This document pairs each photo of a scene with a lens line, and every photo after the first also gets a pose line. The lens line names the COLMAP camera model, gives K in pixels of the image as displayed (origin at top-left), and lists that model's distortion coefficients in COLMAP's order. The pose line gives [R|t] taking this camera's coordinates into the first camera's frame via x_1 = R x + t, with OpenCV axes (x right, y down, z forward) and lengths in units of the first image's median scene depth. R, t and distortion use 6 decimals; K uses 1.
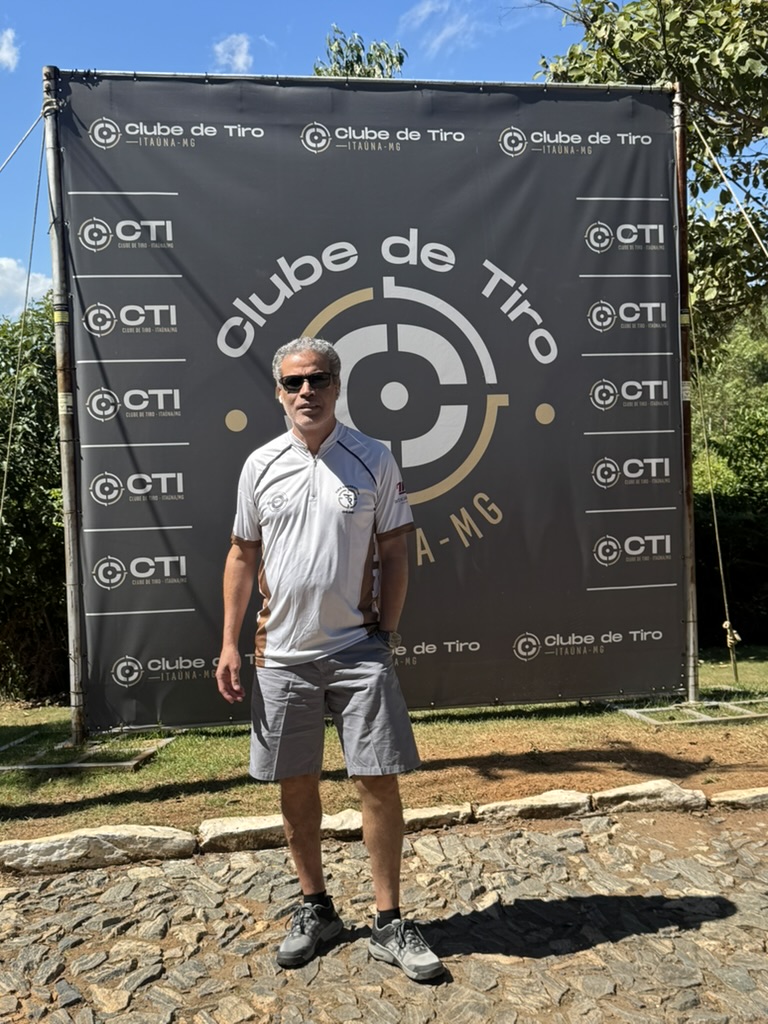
lens RADIAL K [[1220.4, 0, 358.0], [0, 1220.4, 532.3], [0, 0, 1]] dist [0.087416, 0.000000]
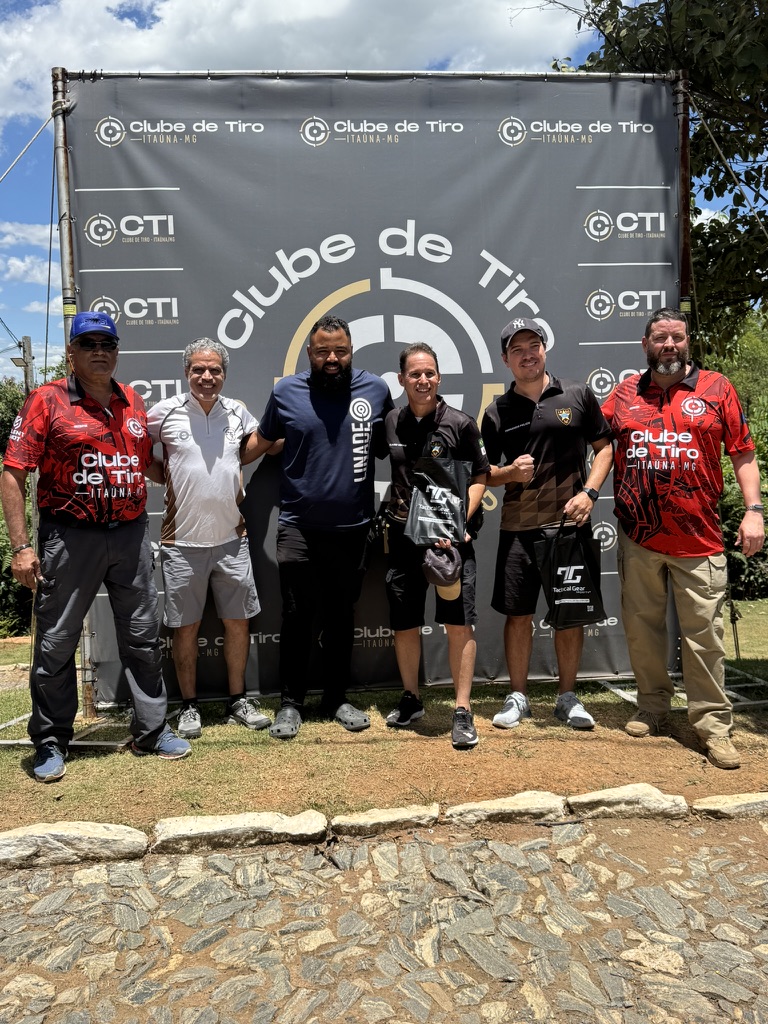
lens RADIAL K [[947.3, 0, 372.1], [0, 947.3, 519.6], [0, 0, 1]] dist [0.068215, 0.000000]
pose [[0.995824, 0.007855, -0.090957, 0.088551], [-0.005268, 0.999576, 0.028646, -0.021994], [0.091144, -0.028047, 0.995443, 0.206060]]
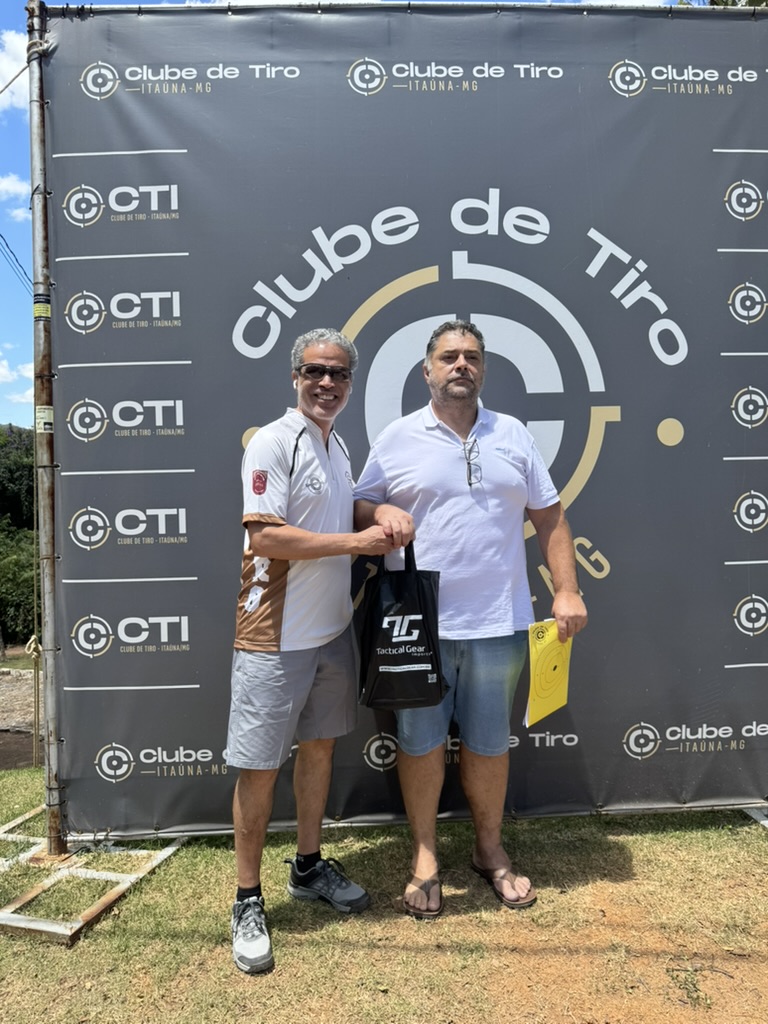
lens RADIAL K [[707.0, 0, 386.3], [0, 707.0, 517.7], [0, 0, 1]] dist [0.010806, -0.021031]
pose [[0.991035, 0.011409, -0.133116, 0.040569], [-0.012913, 0.999862, -0.010438, -0.039378], [0.132979, 0.012063, 0.991045, 0.569786]]
